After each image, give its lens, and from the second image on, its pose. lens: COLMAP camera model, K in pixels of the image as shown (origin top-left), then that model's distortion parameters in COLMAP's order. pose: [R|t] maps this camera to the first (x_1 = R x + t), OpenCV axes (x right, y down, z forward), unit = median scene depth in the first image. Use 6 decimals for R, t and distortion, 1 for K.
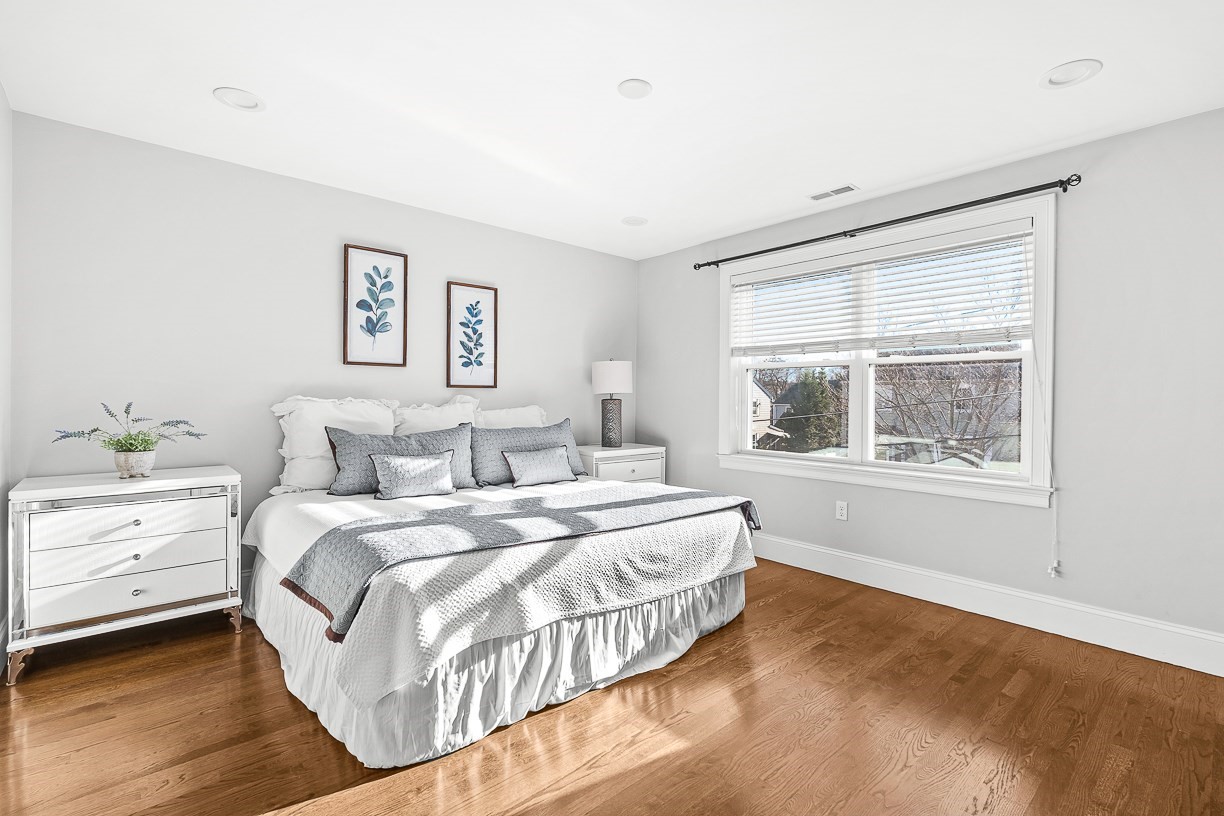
lens RADIAL K [[551.5, 0, 618.1], [0, 551.5, 402.4], [0, 0, 1]] dist [0.002511, 0.000352]
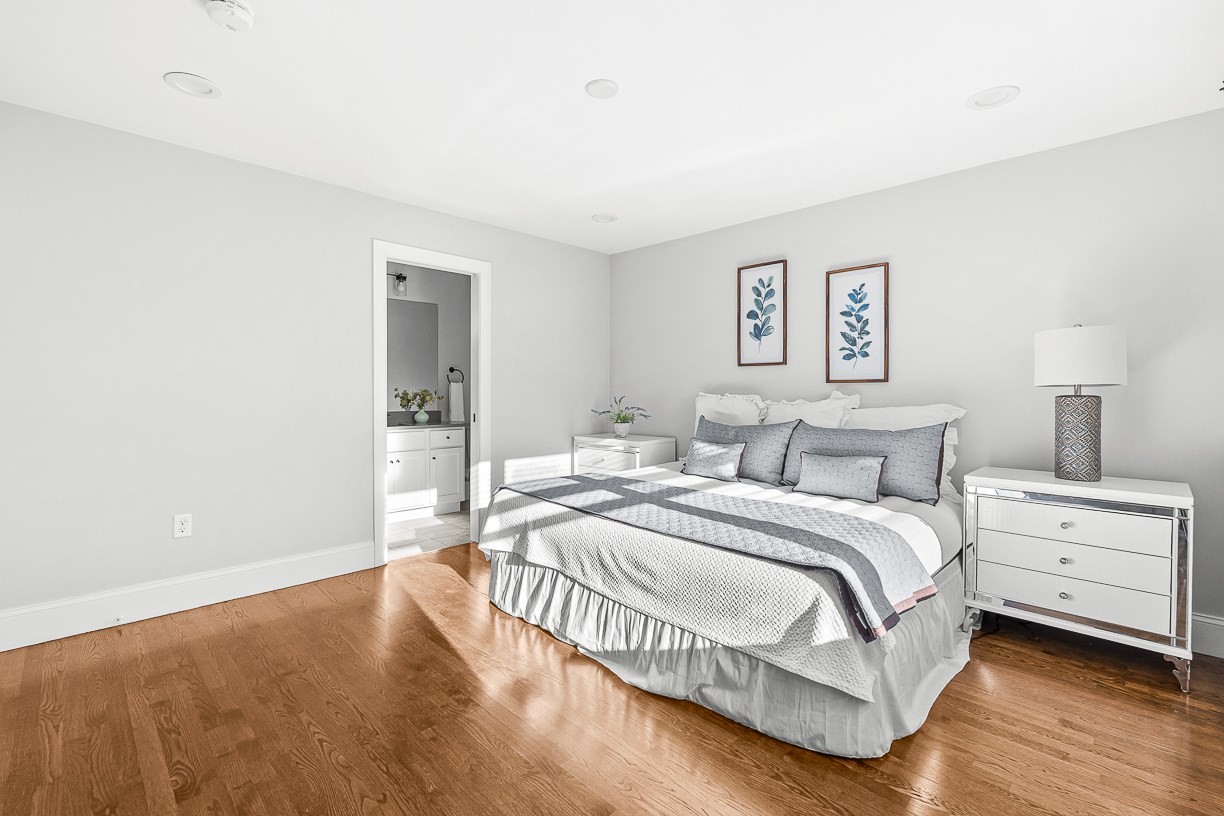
lens RADIAL K [[551.5, 0, 618.7], [0, 551.5, 400.9], [0, 0, 1]] dist [0.002511, 0.000352]
pose [[0.063272, 0.009427, -0.997952, 0.693928], [-0.012626, 0.999883, 0.008645, 0.000467], [0.997916, 0.012053, 0.063384, 0.643041]]
